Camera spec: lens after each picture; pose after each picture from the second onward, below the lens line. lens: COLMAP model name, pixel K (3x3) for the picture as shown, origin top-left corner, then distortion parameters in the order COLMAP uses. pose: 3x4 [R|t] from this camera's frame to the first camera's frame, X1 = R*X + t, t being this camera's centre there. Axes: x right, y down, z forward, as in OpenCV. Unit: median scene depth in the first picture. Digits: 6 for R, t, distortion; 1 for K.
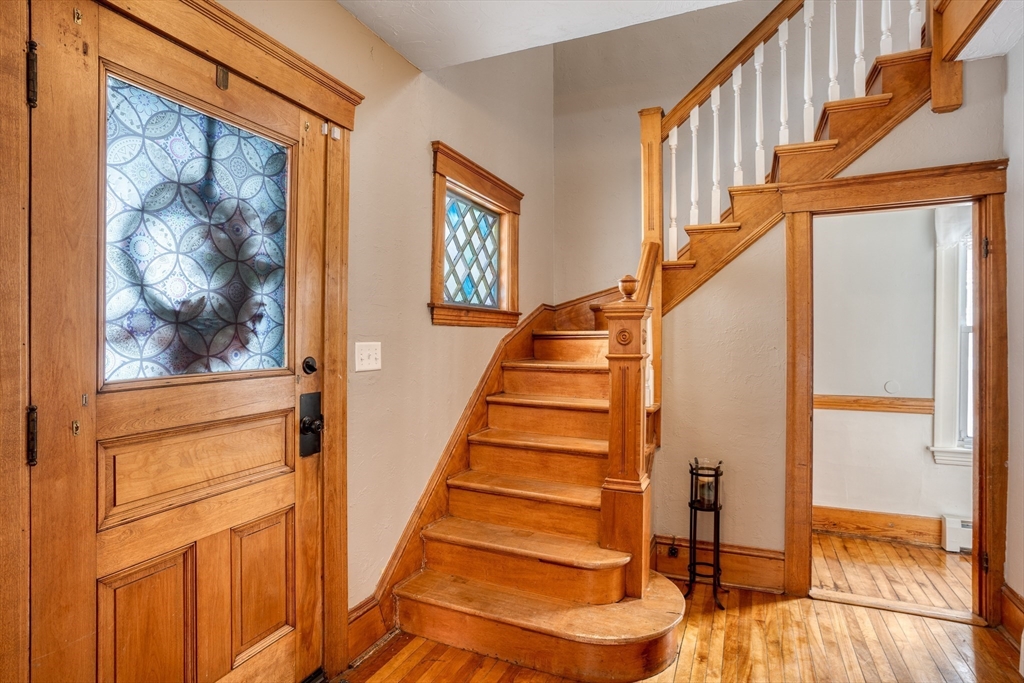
lens RADIAL K [[552.8, 0, 508.8], [0, 552.8, 337.3], [0, 0, 1]] dist [-0.036398, 0.000632]
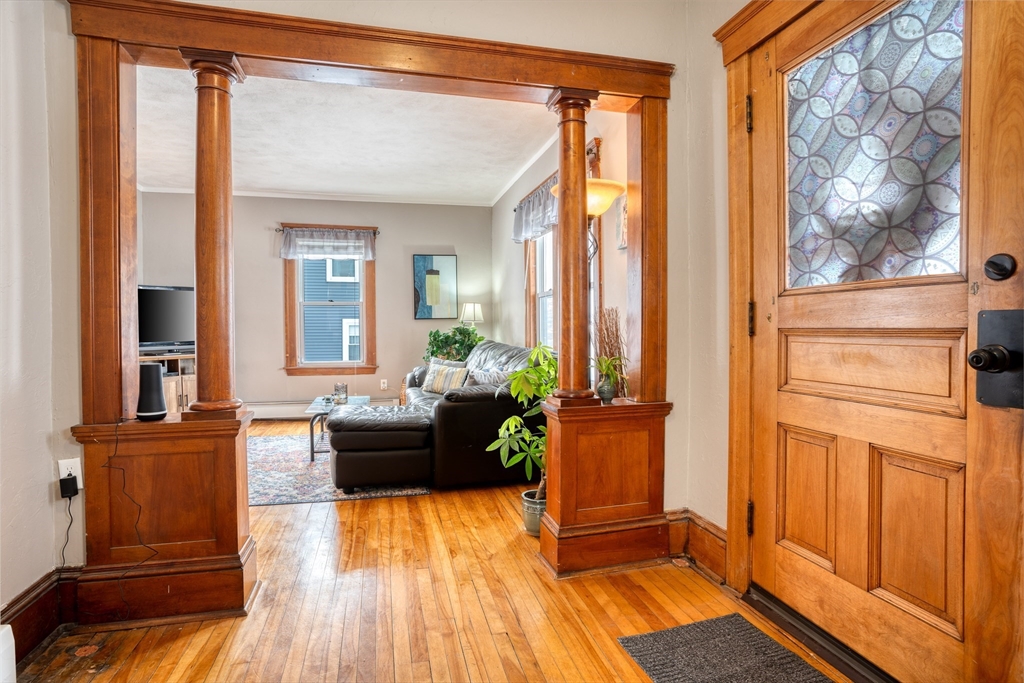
lens RADIAL K [[552.8, 0, 508.8], [0, 552.8, 337.3], [0, 0, 1]] dist [-0.036398, 0.000632]
pose [[-0.801756, 0.012339, -0.597524, 0.490591], [-0.002242, 0.999718, 0.023653, 0.121947], [0.597647, 0.020304, -0.801502, 1.184798]]
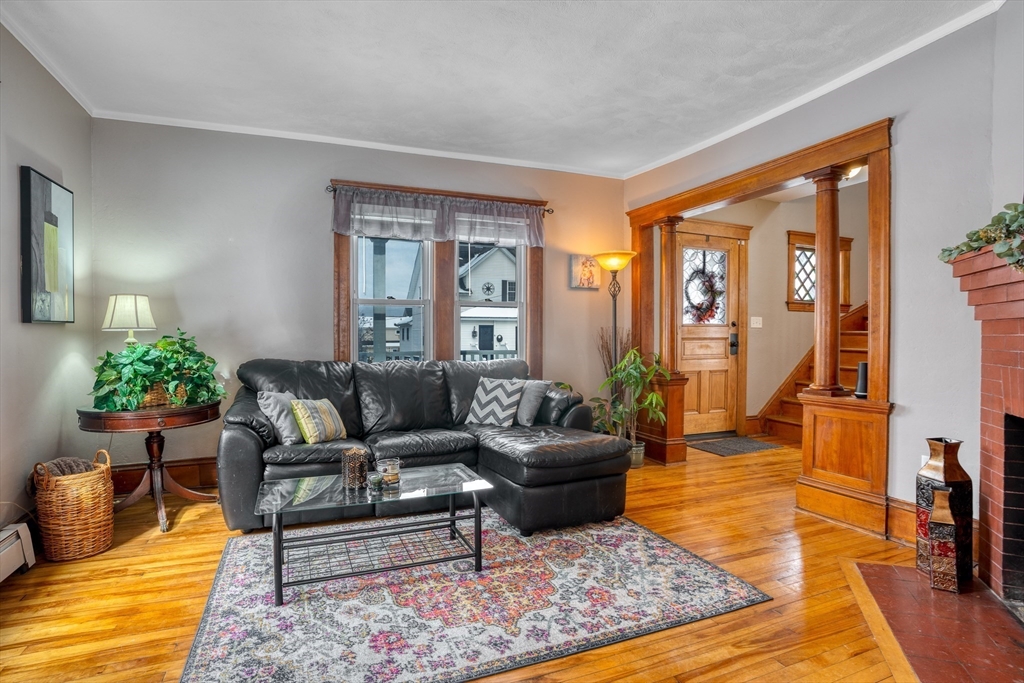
lens RADIAL K [[520.3, 0, 507.5], [0, 520.3, 344.7], [0, 0, 1]] dist [-0.093334, 0.037847]
pose [[0.717657, 0.013162, -0.696272, 0.686036], [-0.004205, 0.999885, 0.014567, 0.128914], [0.696384, -0.007526, 0.717630, -1.835646]]
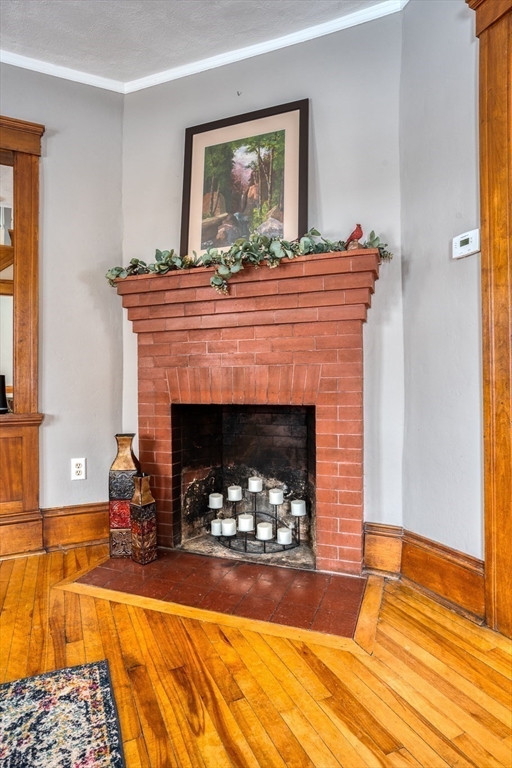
lens RADIAL K [[432.6, 0, 258.3], [0, 432.6, 387.8], [0, 0, 1]] dist [-0.073516, 0.048215]
pose [[0.653335, -0.001828, 0.757067, 0.010415], [0.009303, 0.999941, -0.005615, 0.244922], [-0.757012, 0.010712, 0.653313, -1.327331]]
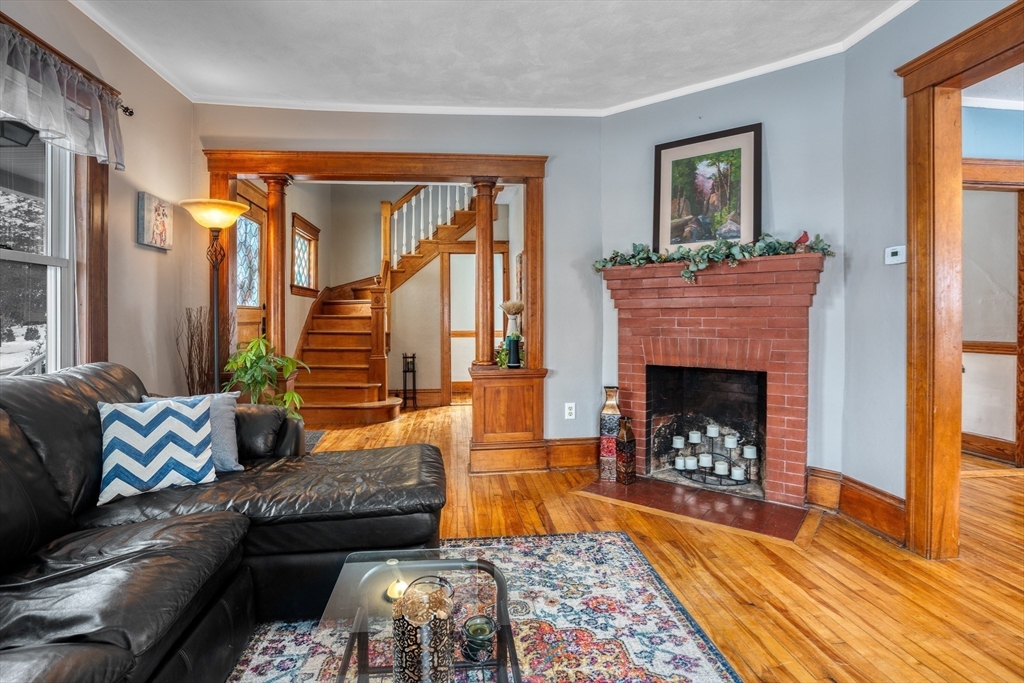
lens RADIAL K [[508.0, 0, 506.2], [0, 508.0, 324.1], [0, 0, 1]] dist [-0.089877, 0.042839]
pose [[0.869656, -0.006841, 0.493611, -0.536411], [0.004903, 0.999974, 0.005220, 0.129848], [-0.493634, -0.002119, 0.869667, -1.667756]]
